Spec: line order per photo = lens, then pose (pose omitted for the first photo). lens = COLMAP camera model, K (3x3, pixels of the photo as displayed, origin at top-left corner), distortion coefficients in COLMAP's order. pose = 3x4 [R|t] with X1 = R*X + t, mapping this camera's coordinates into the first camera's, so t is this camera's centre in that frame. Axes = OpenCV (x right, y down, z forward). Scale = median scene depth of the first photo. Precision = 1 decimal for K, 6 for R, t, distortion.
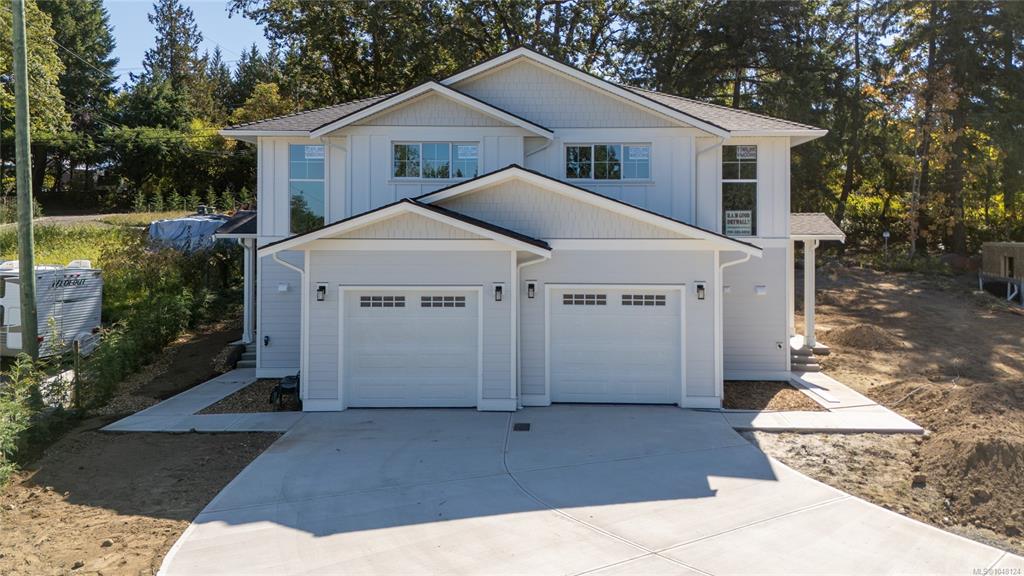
lens RADIAL K [[847.7, 0, 512.9], [0, 847.7, 225.9], [0, 0, 1]] dist [0.064334, -0.000473]
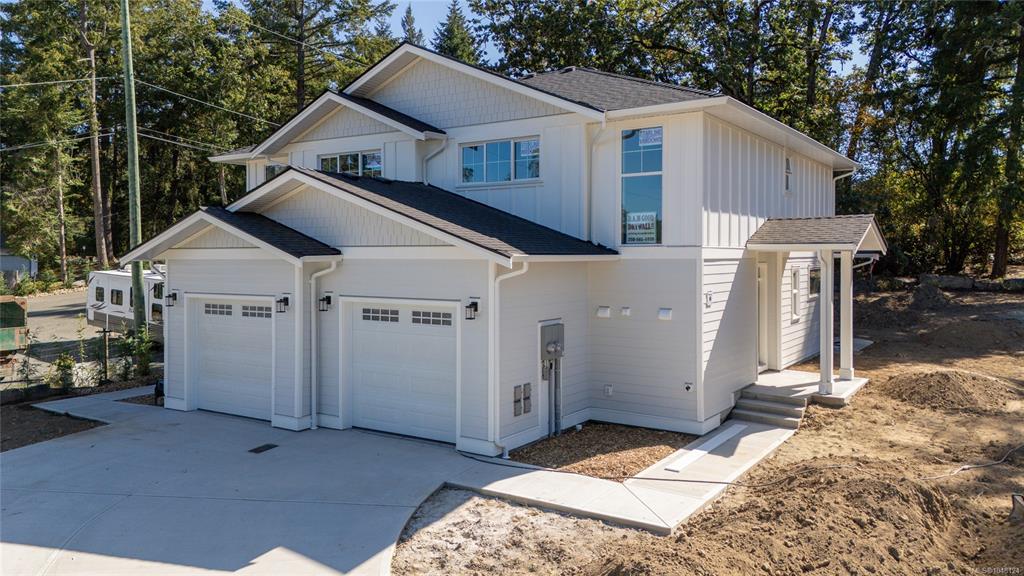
lens RADIAL K [[754.8, 0, 513.1], [0, 754.8, 262.8], [0, 0, 1]] dist [0.055486, 0.000528]
pose [[0.848974, 0.001123, -0.528434, 0.622361], [0.005202, 0.999932, 0.010482, 0.024524], [0.528410, -0.011648, 0.848910, 0.400928]]
